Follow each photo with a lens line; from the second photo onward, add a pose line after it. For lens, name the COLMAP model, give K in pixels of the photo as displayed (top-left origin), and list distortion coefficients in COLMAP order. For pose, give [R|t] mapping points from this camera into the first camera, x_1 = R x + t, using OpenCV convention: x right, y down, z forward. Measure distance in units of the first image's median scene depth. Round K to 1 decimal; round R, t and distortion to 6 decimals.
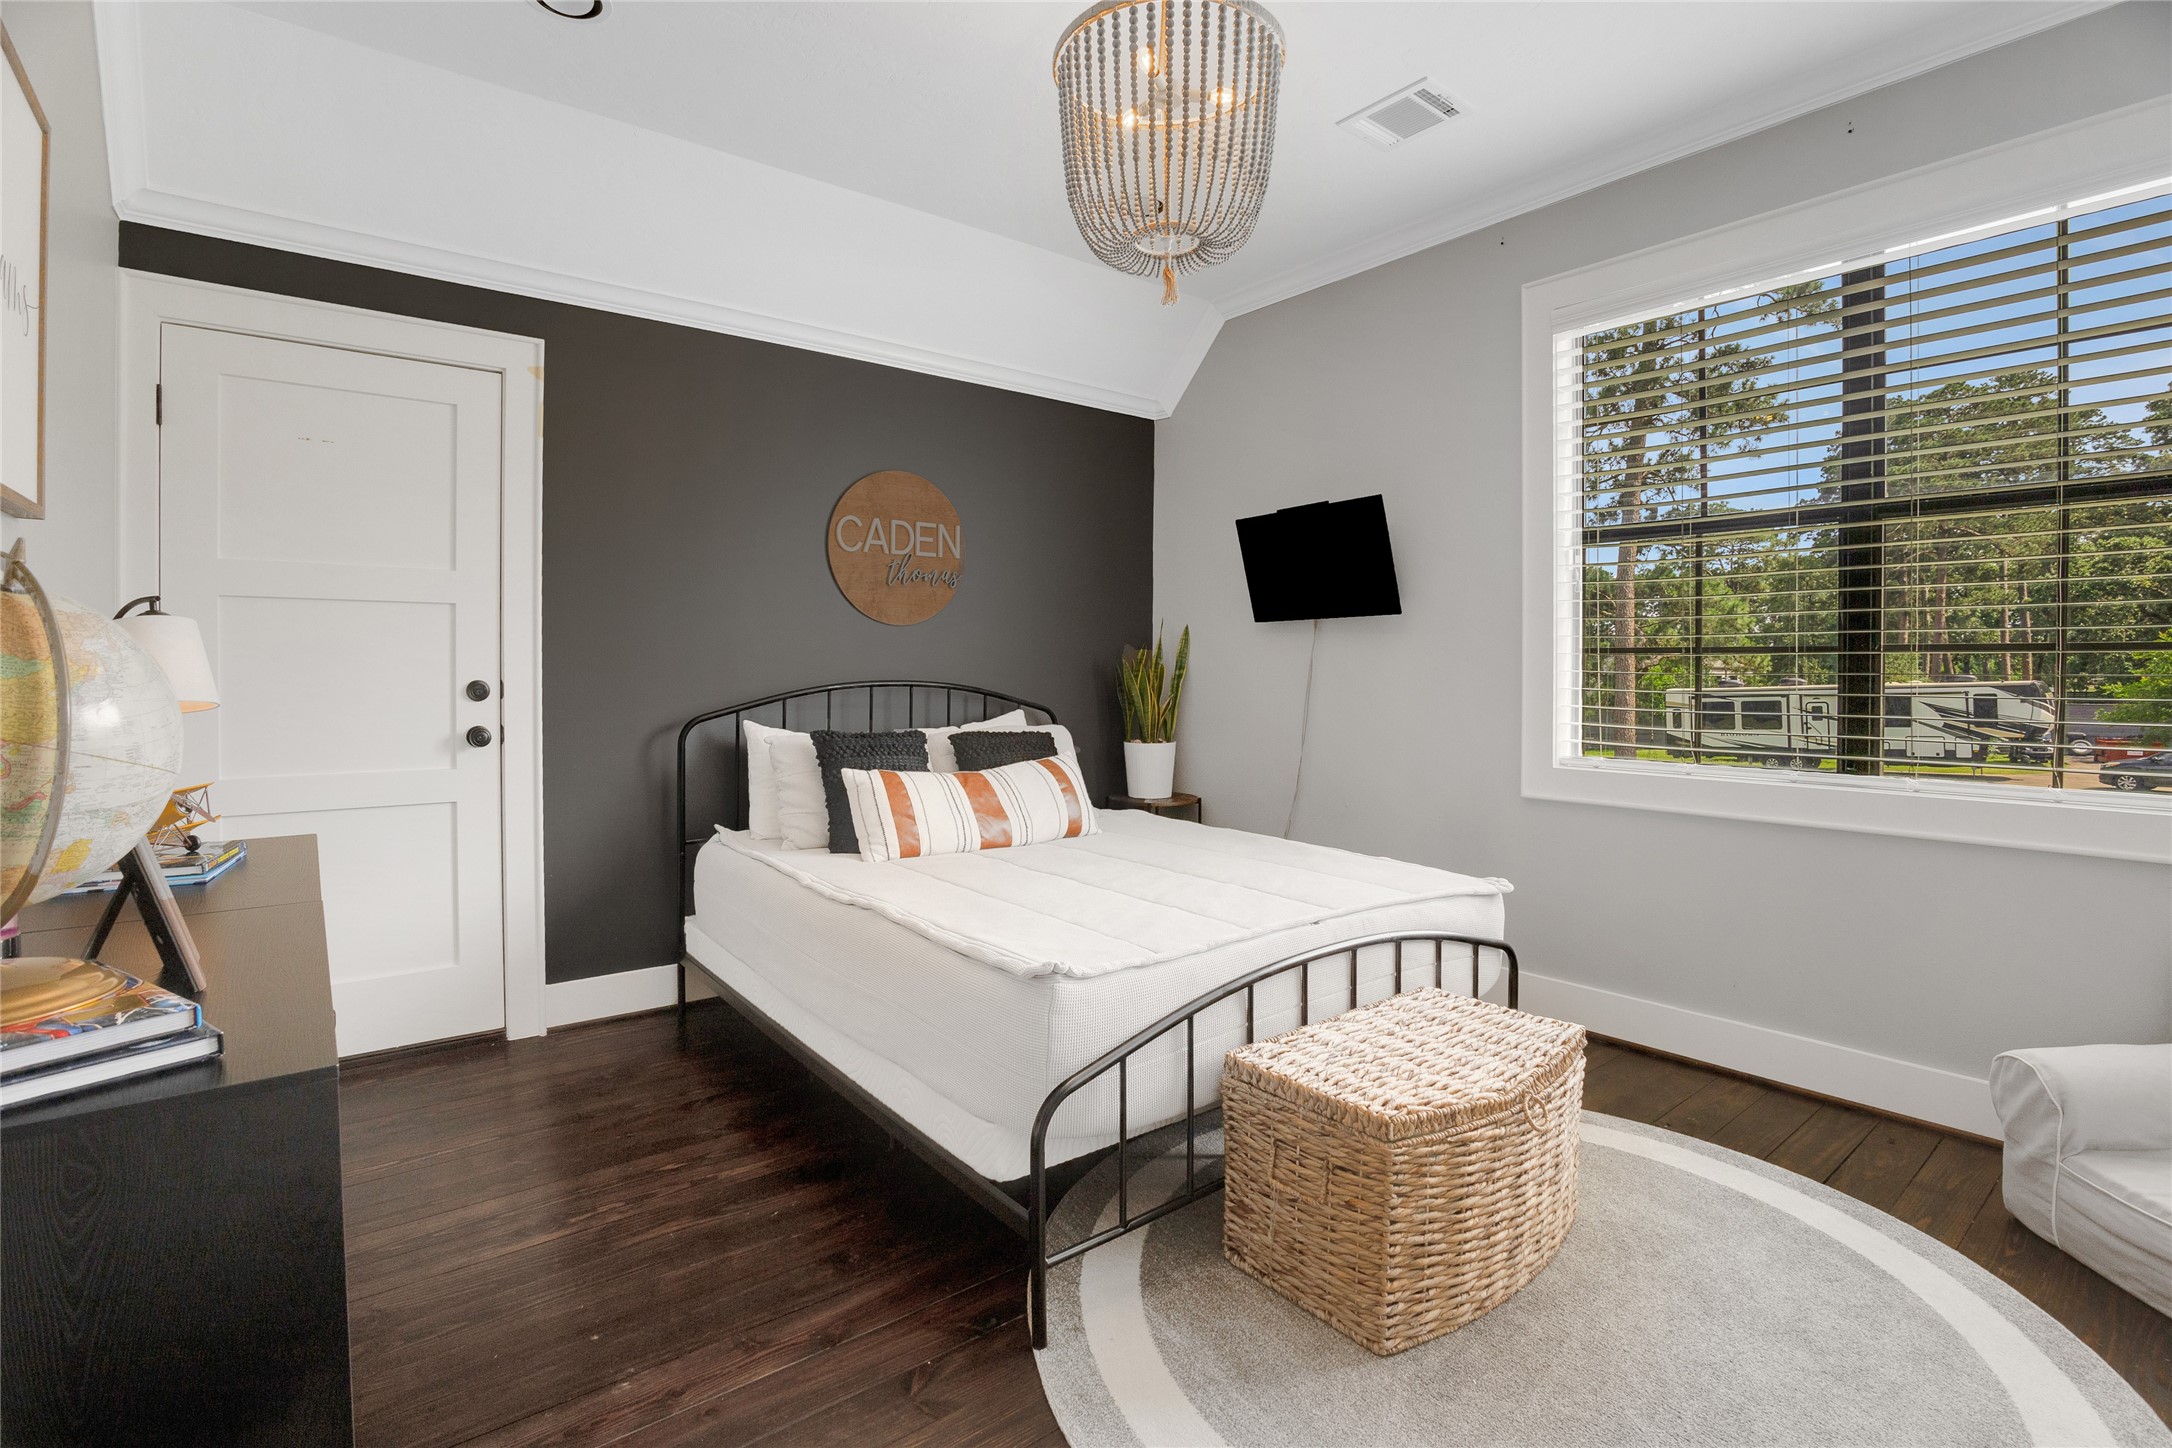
lens RADIAL K [[1042.3, 0, 1084.3], [0, 1042.3, 677.3], [0, 0, 1]] dist [-0.001372, -0.000141]
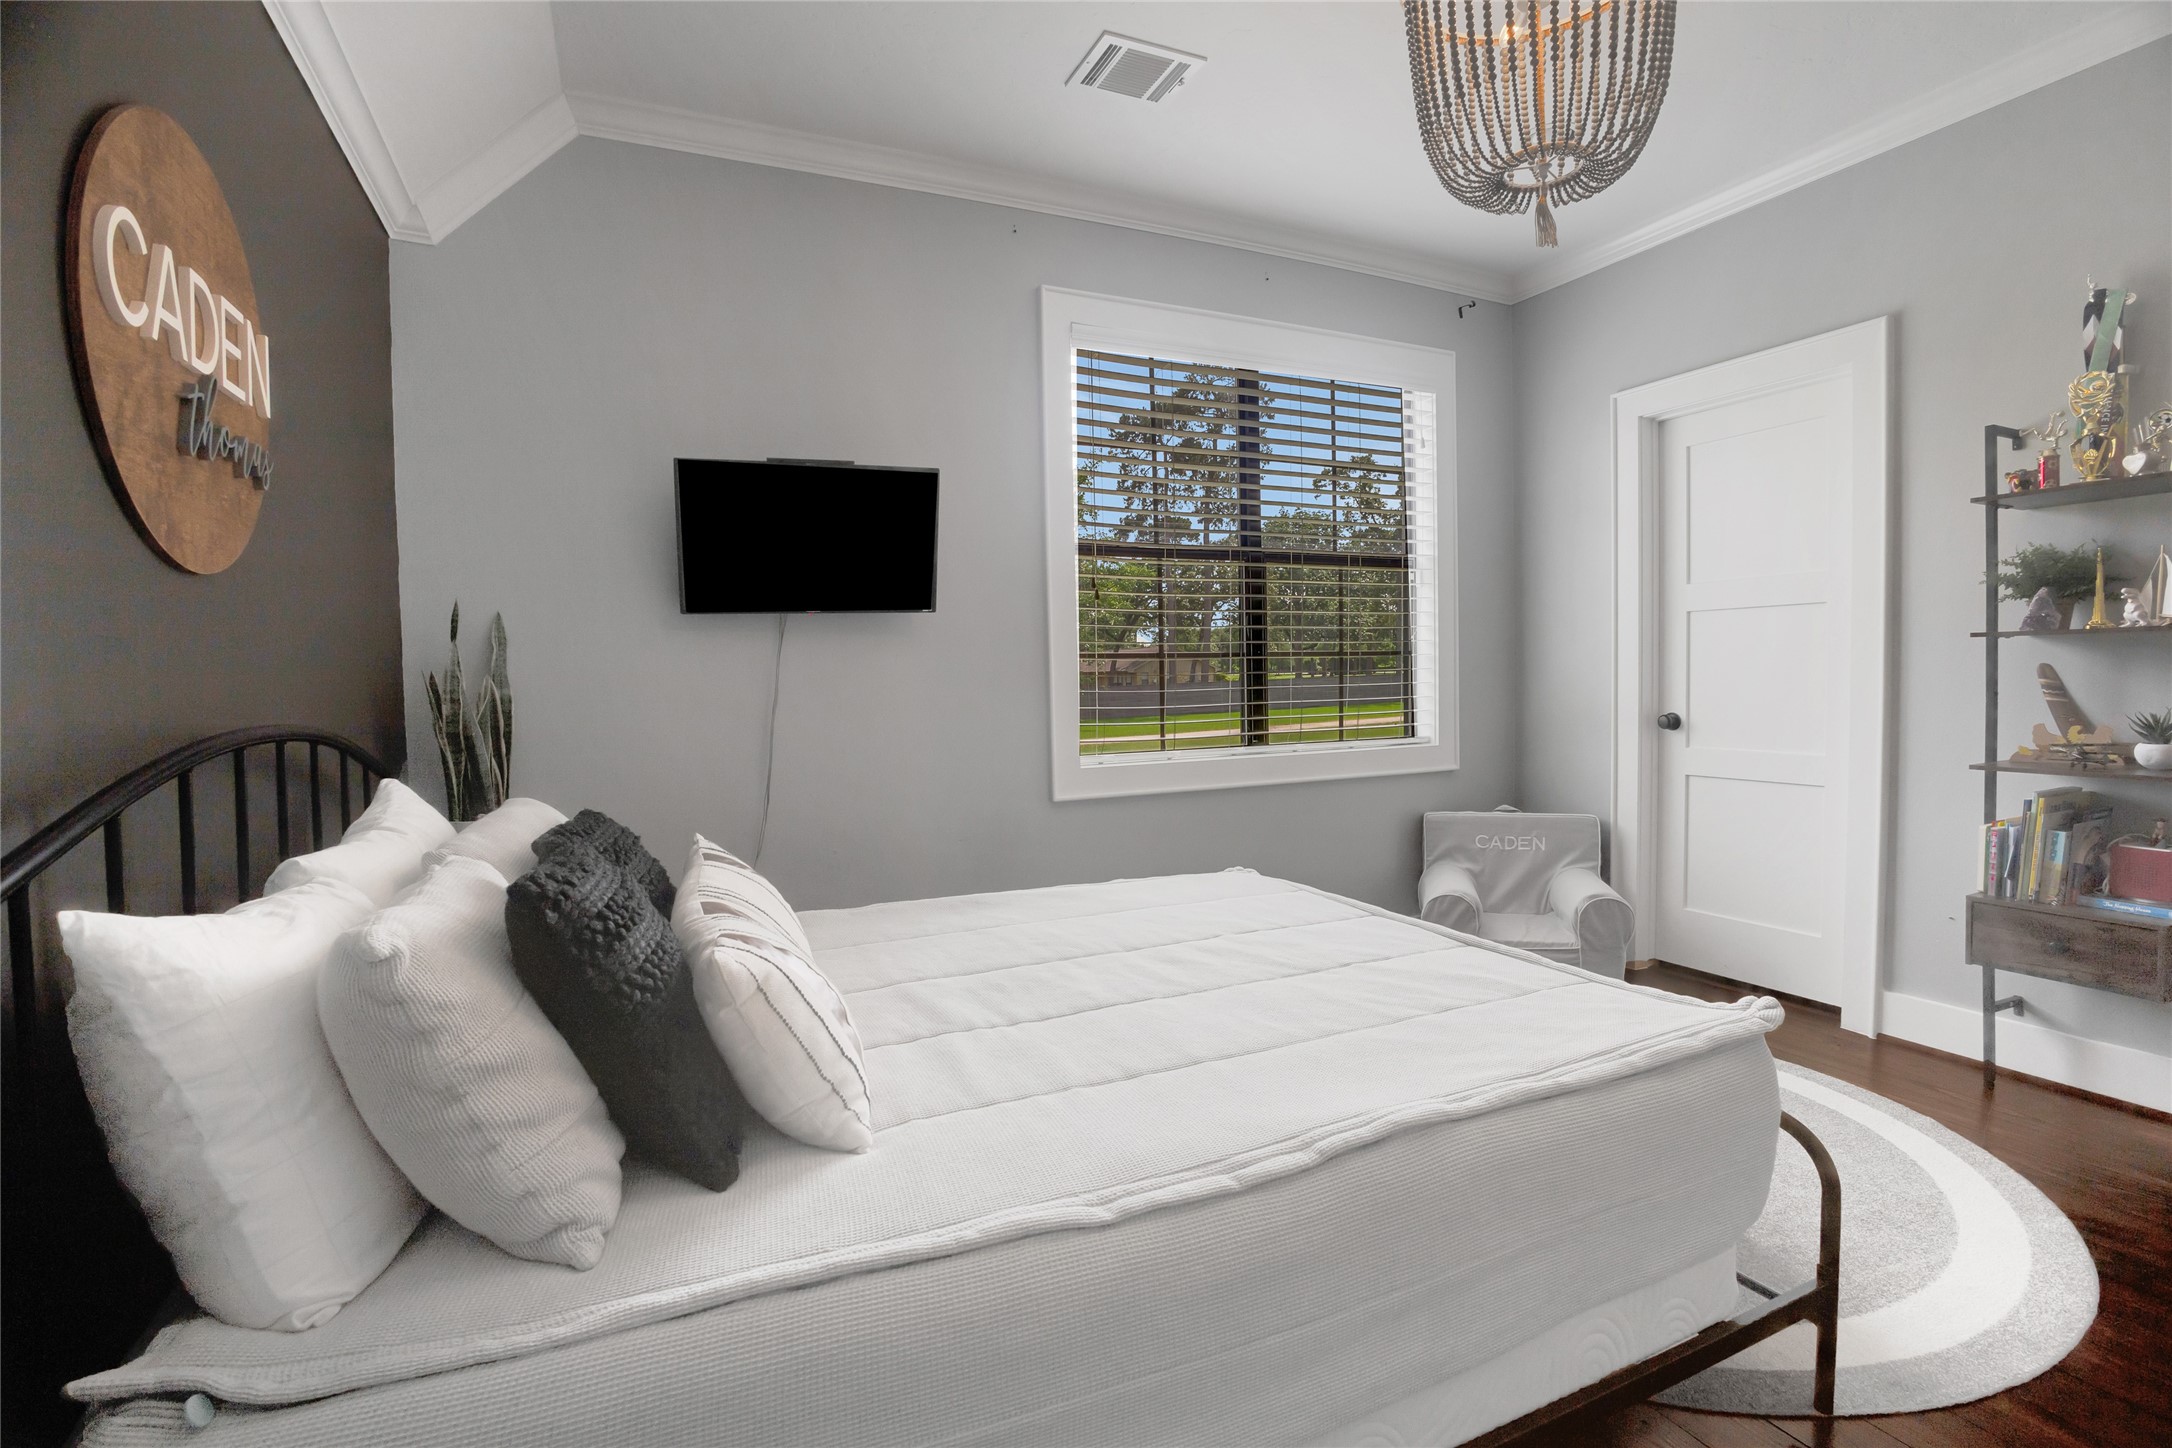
lens RADIAL K [[1016.7, 0, 1086.0], [0, 1016.7, 724.0], [0, 0, 1]] dist [-0.001835, -0.000086]
pose [[0.244128, -0.054175, 0.968229, -0.615828], [0.032539, 0.998334, 0.047655, -0.006786], [-0.969197, 0.019871, 0.245484, 0.862421]]
